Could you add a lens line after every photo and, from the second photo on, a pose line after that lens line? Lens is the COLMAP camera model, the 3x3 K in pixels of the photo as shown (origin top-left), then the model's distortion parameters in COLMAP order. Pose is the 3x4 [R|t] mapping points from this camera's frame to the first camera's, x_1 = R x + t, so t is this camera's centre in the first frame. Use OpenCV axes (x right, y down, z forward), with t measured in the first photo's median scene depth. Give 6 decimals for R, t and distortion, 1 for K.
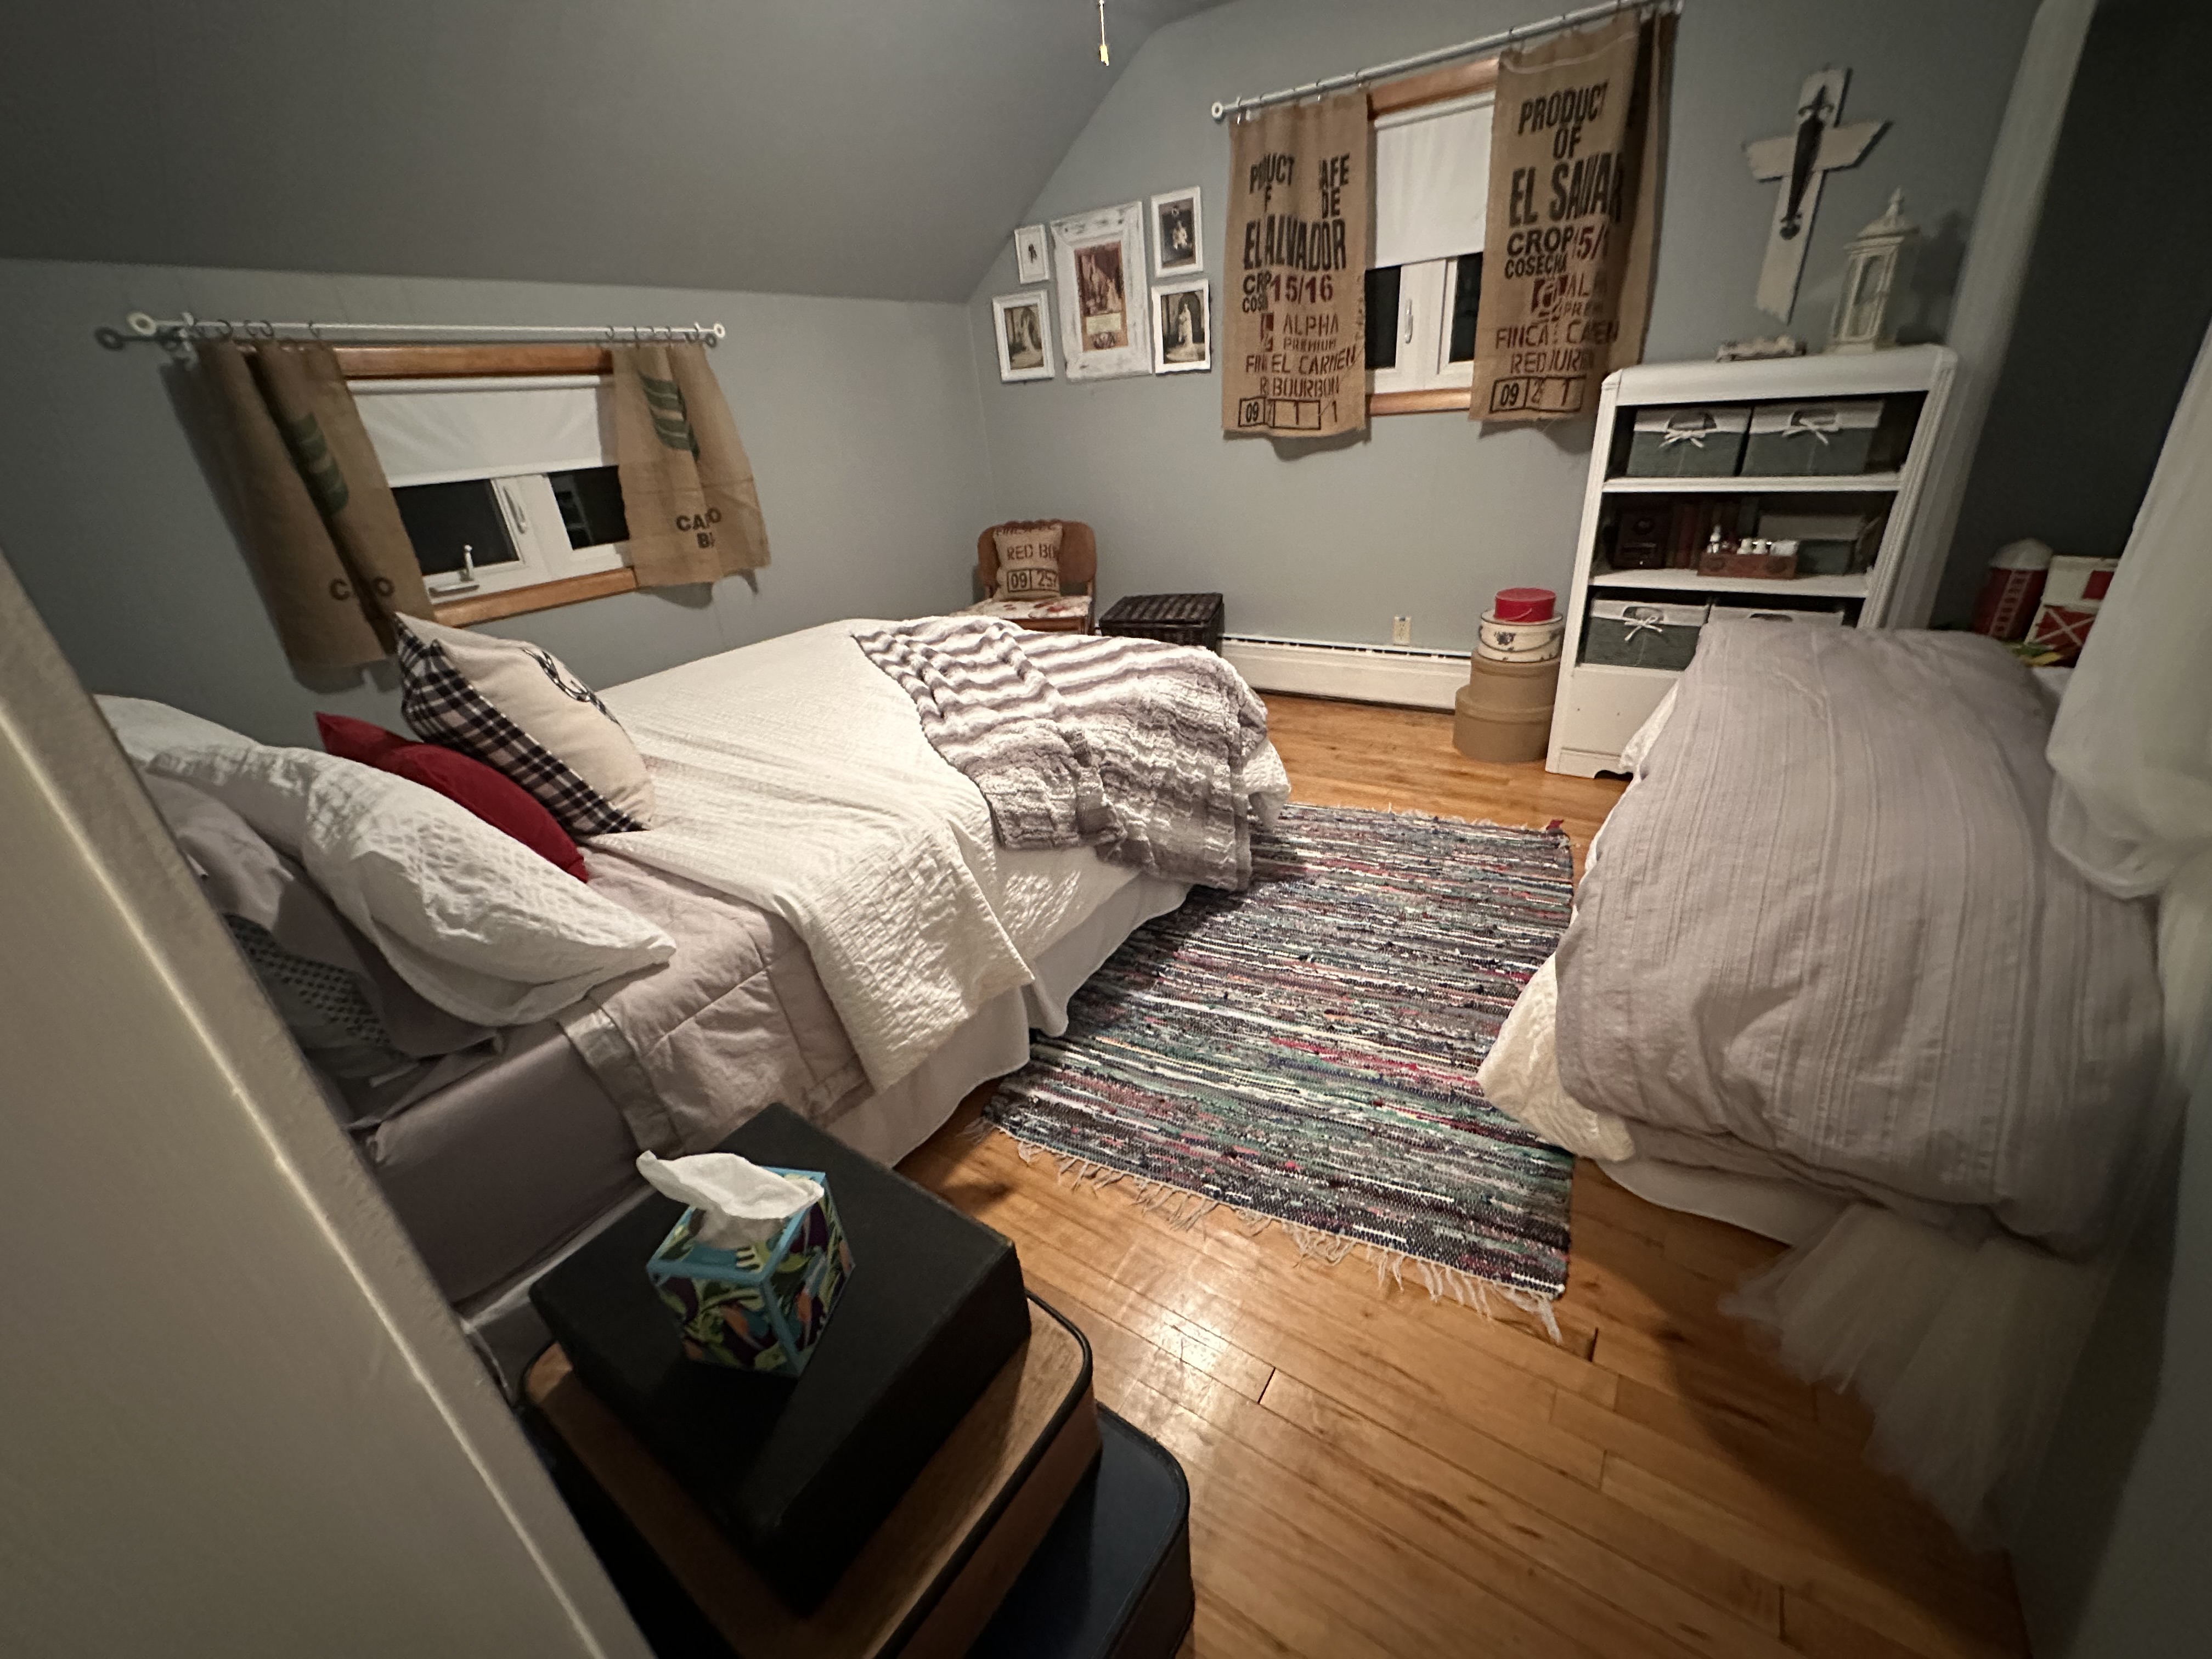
lens RADIAL K [[879.6, 0, 1112.7], [0, 879.6, 825.2], [0, 0, 1]] dist [-0.007142, 0.000121]
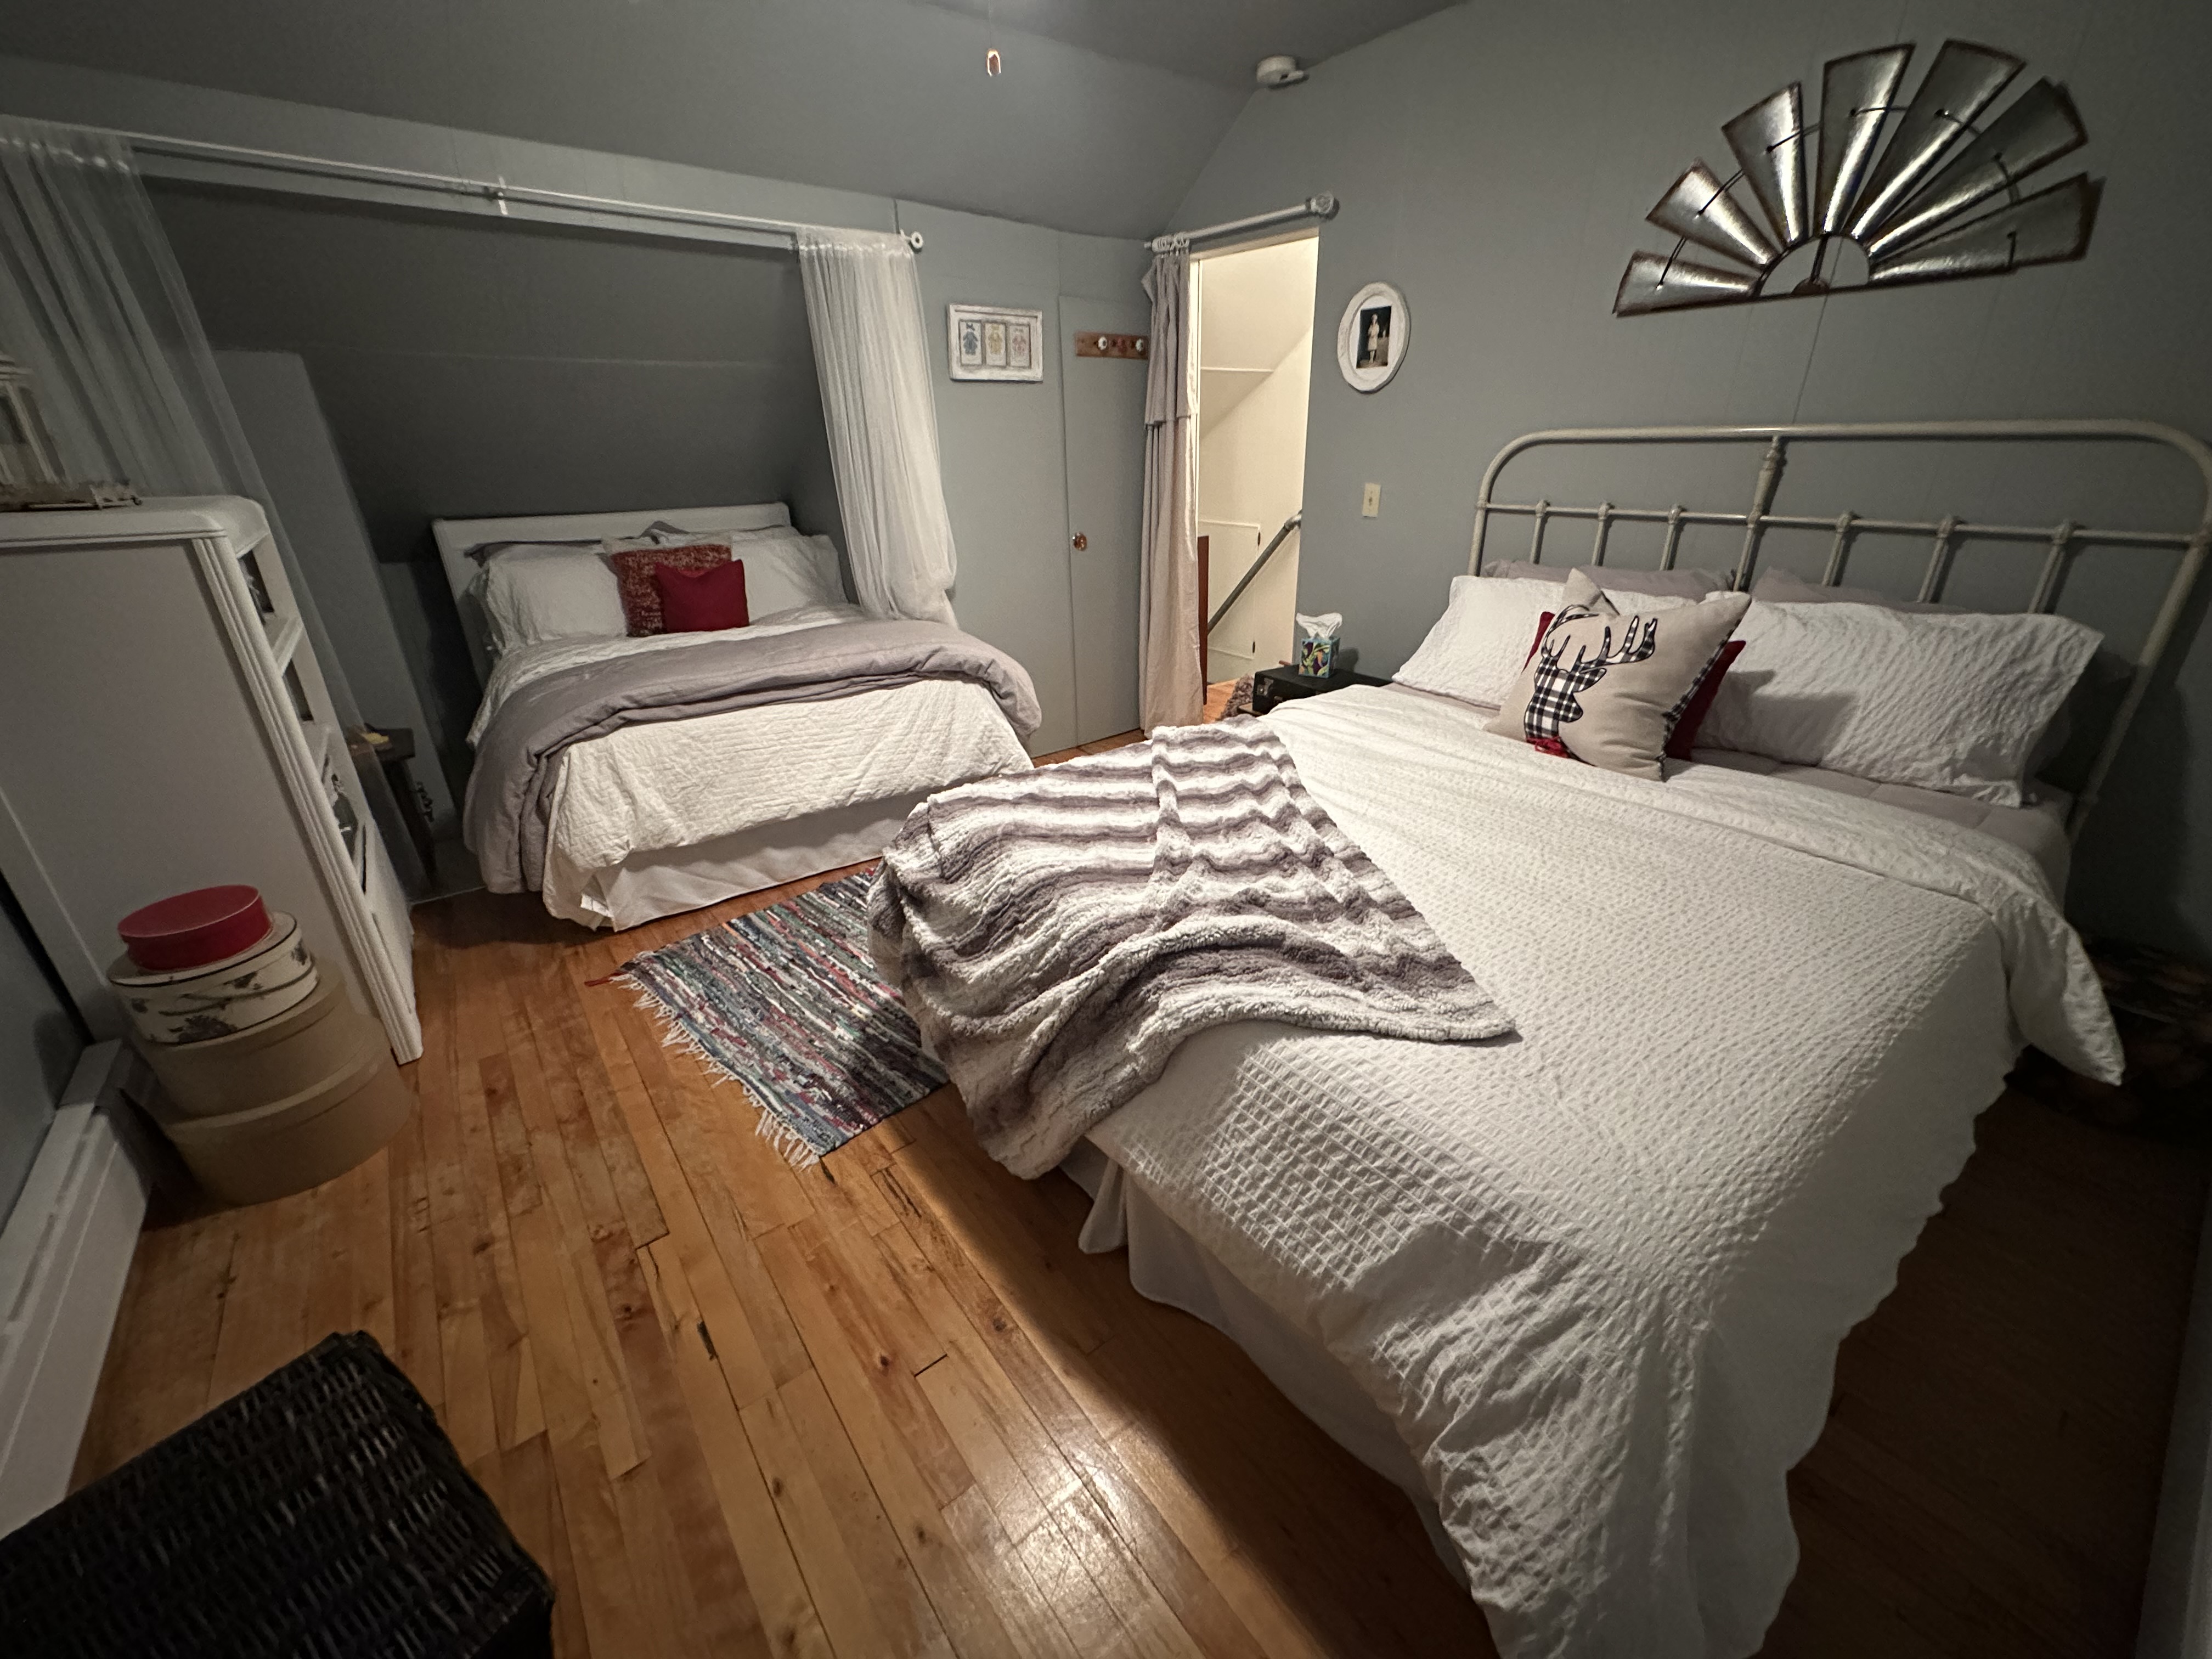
lens RADIAL K [[879.6, 0, 1112.7], [0, 879.6, 825.2], [0, 0, 1]] dist [-0.007142, 0.000121]
pose [[-0.949242, -0.054714, 0.309752, -0.283211], [0.193952, 0.673456, 0.713330, -0.670031], [-0.247634, 0.737200, -0.628661, 1.320825]]
